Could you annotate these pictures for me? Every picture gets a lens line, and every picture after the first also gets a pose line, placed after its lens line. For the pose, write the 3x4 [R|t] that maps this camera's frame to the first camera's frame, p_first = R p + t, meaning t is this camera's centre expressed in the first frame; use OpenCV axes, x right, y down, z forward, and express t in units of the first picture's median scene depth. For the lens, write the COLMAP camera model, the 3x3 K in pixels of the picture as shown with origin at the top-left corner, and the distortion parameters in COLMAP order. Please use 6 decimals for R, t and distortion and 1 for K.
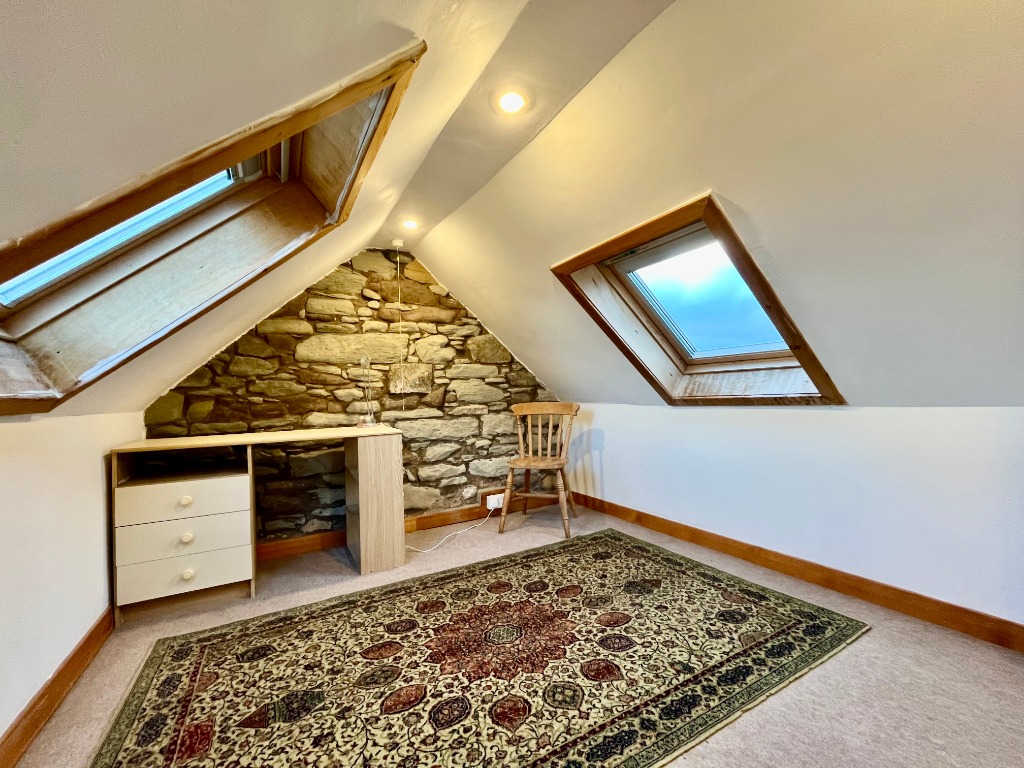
lens RADIAL K [[417.9, 0, 507.4], [0, 417.9, 384.4], [0, 0, 1]] dist [-0.001803, -0.000756]
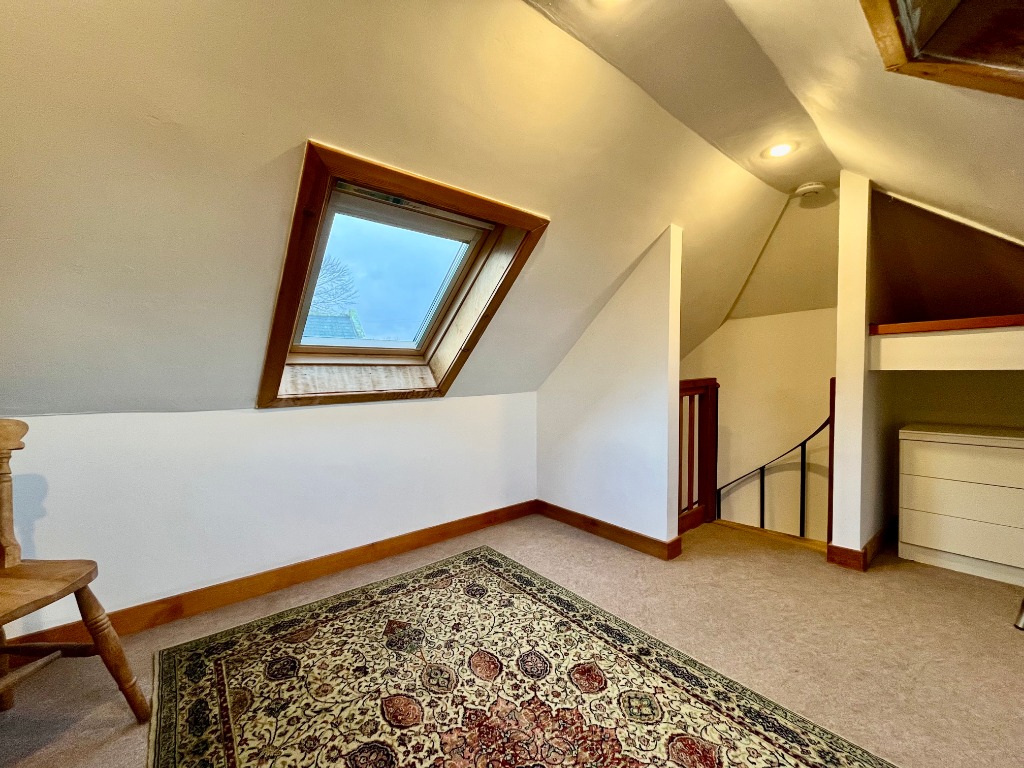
lens RADIAL K [[417.9, 0, 507.4], [0, 417.9, 384.4], [0, 0, 1]] dist [-0.001803, -0.000756]
pose [[-0.170927, 0.010472, 0.985228, -0.584923], [-0.009422, 0.999880, -0.012262, 0.027004], [-0.985239, -0.011379, -0.170808, 1.148708]]
